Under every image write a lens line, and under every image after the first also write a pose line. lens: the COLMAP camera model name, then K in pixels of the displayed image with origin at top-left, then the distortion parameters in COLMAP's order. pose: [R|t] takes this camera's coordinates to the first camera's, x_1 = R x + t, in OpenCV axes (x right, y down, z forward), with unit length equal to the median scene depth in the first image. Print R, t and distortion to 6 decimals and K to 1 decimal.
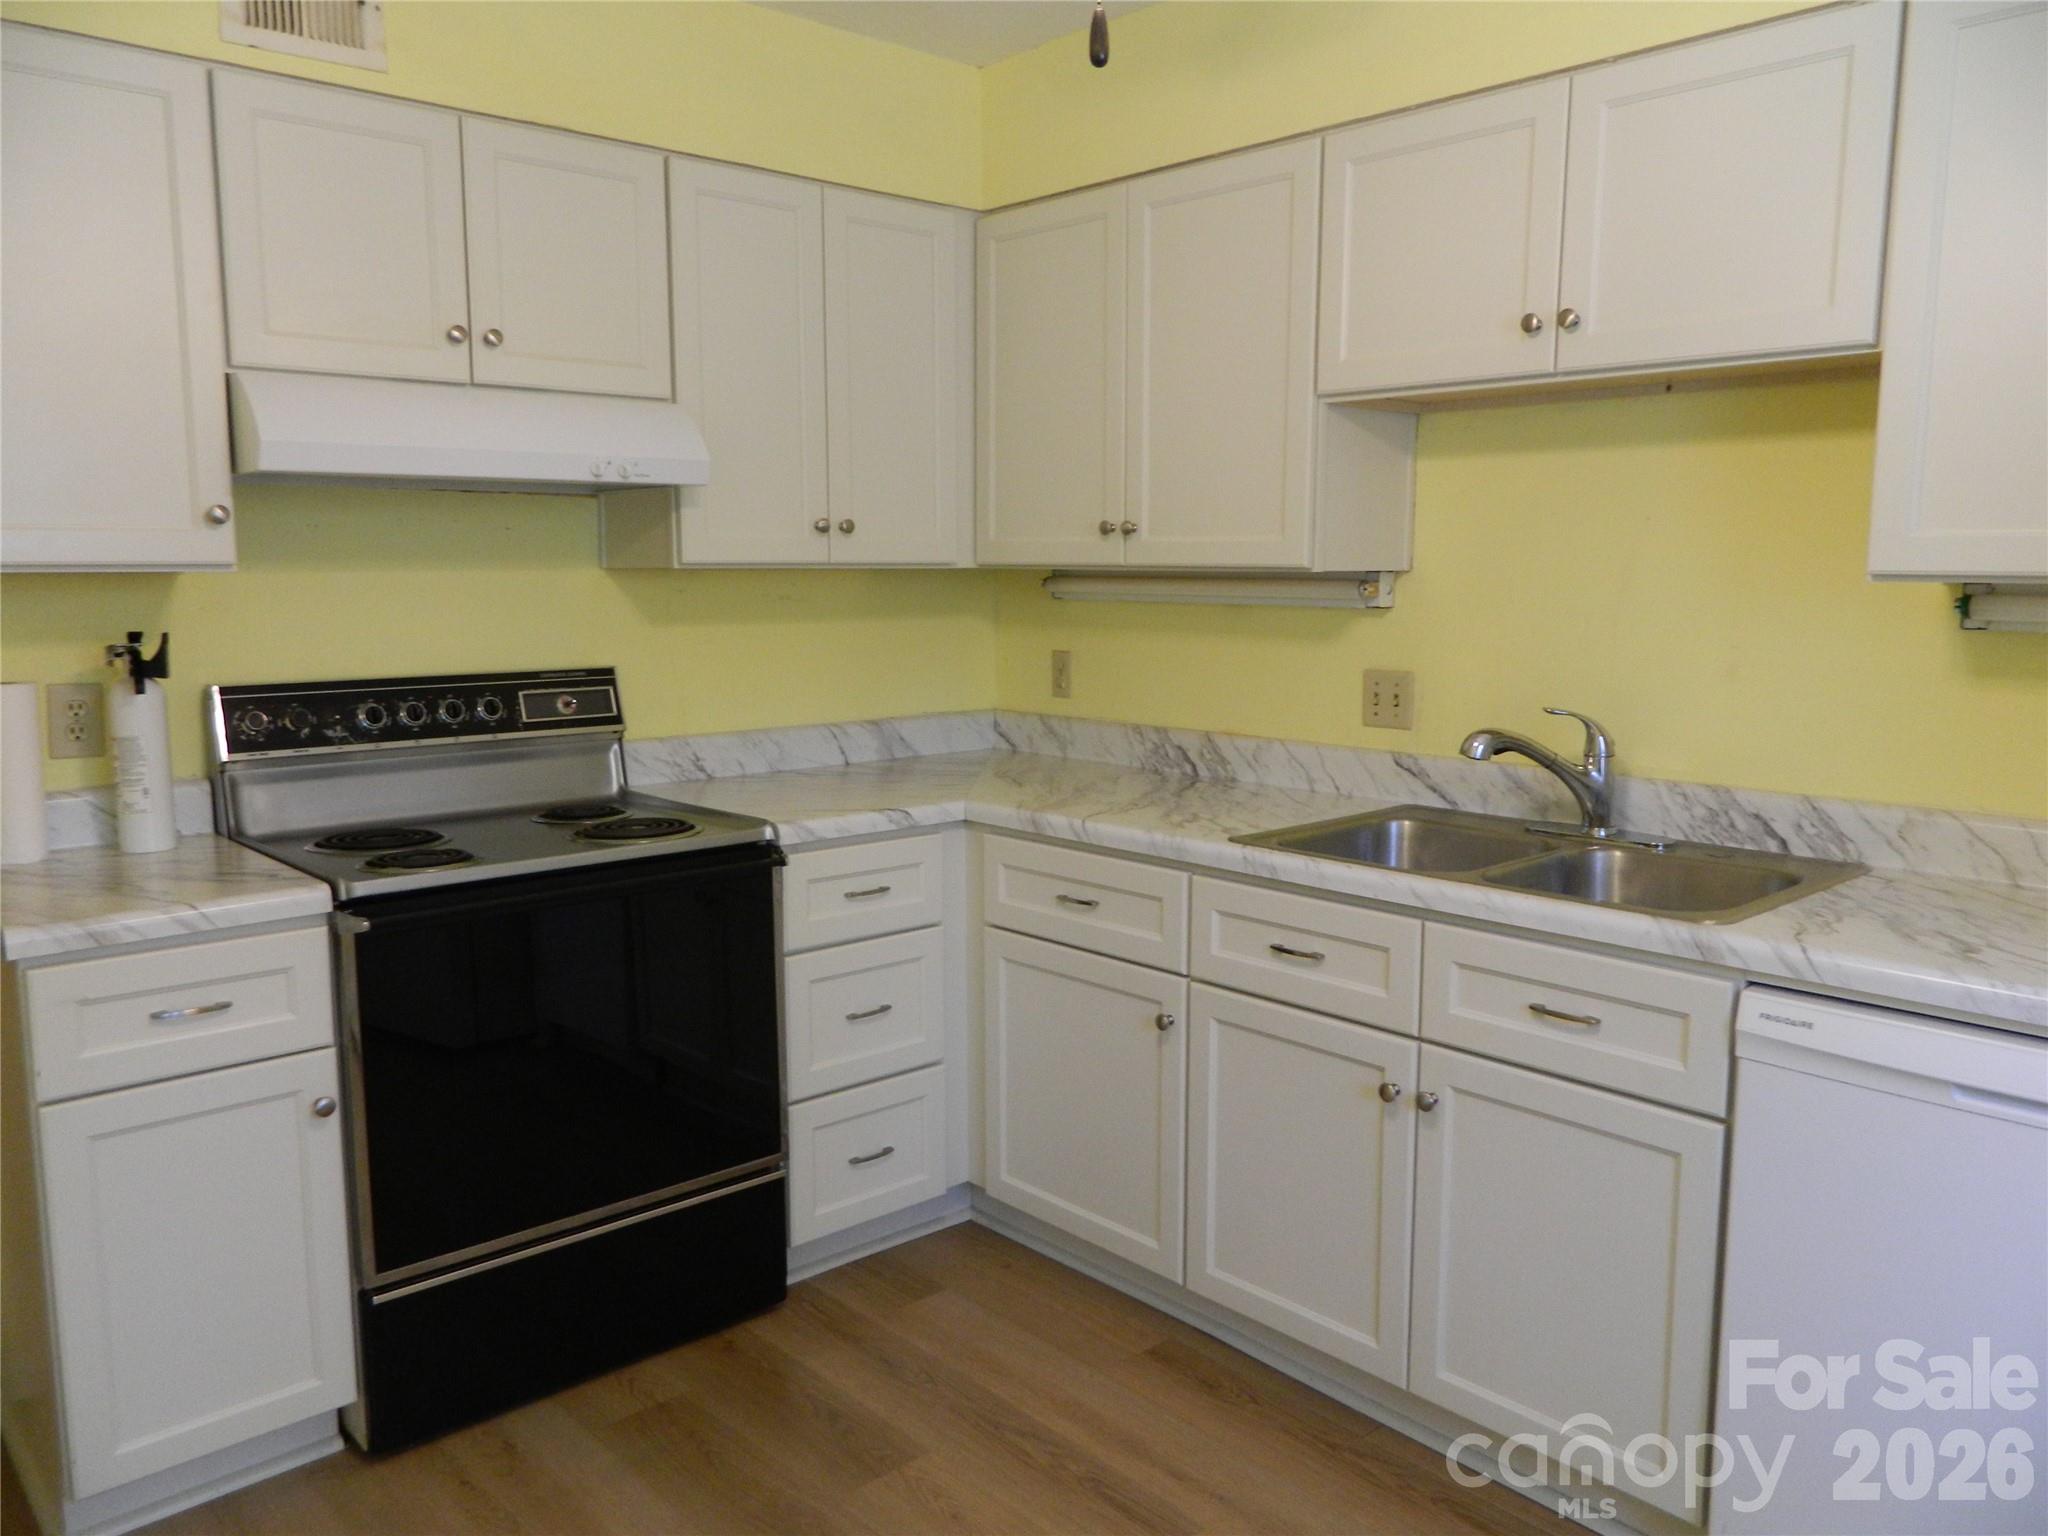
lens RADIAL K [[1530.5, 0, 936.3], [0, 1530.5, 763.9], [0, 0, 1]] dist [-0.004596, -0.000012]
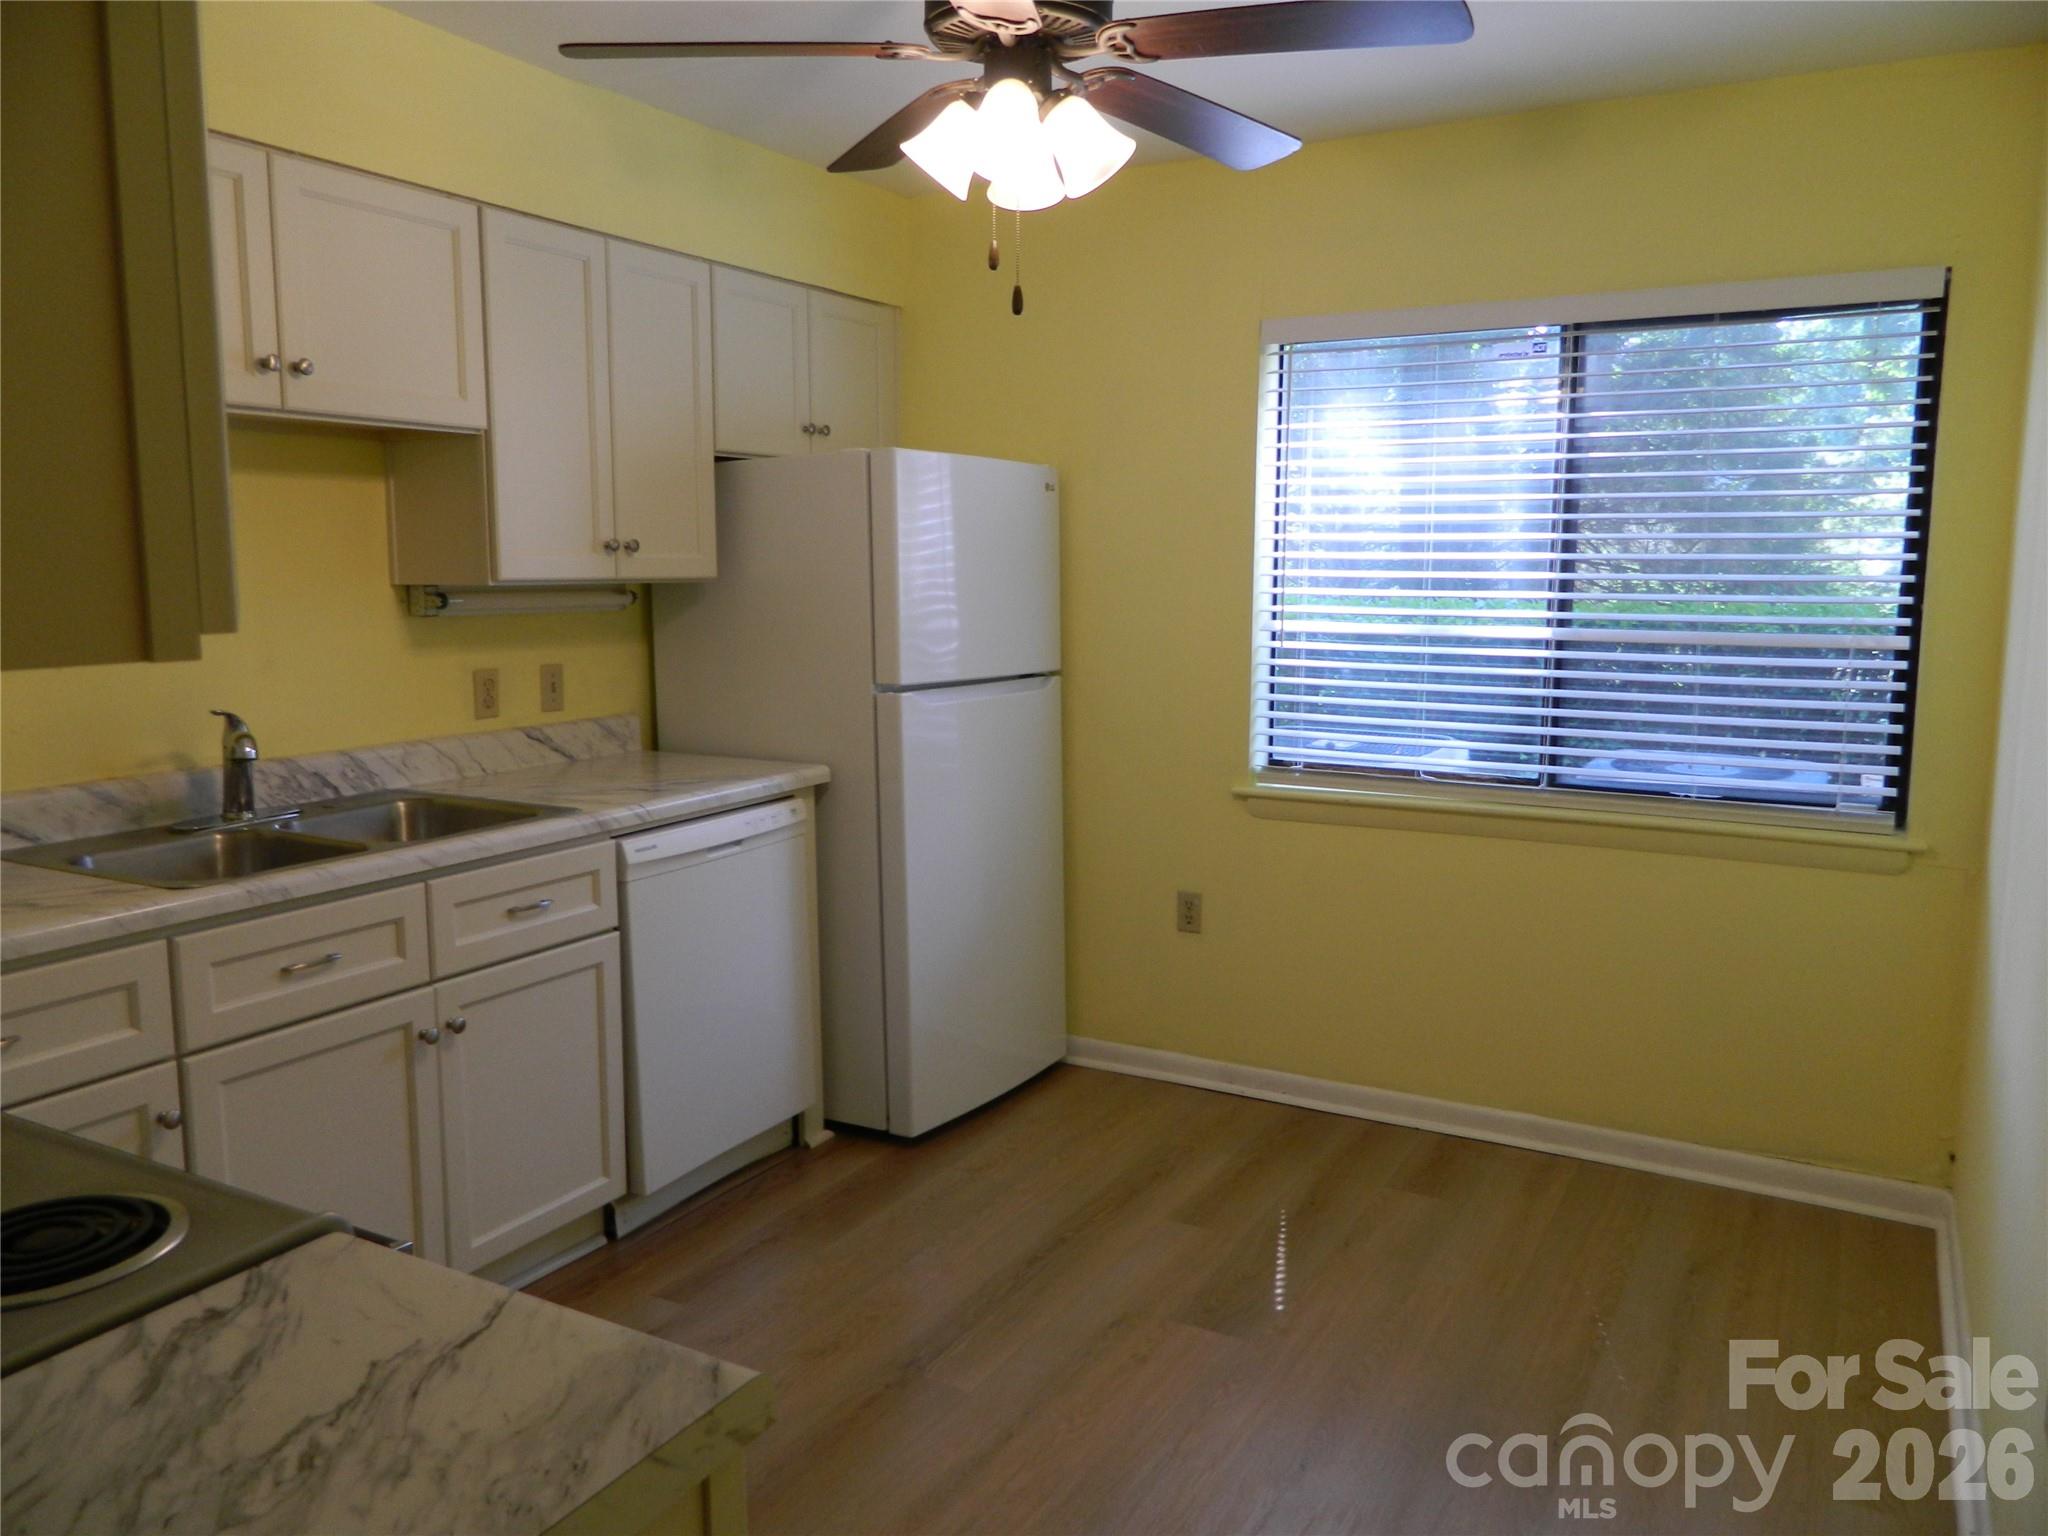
lens RADIAL K [[1530.5, 0, 936.3], [0, 1530.5, 763.9], [0, 0, 1]] dist [-0.004596, -0.000012]
pose [[-0.318214, -0.121832, 0.940158, -0.892336], [0.128153, 0.977077, 0.169992, -0.134490], [-0.939317, 0.174578, -0.295306, 0.950212]]
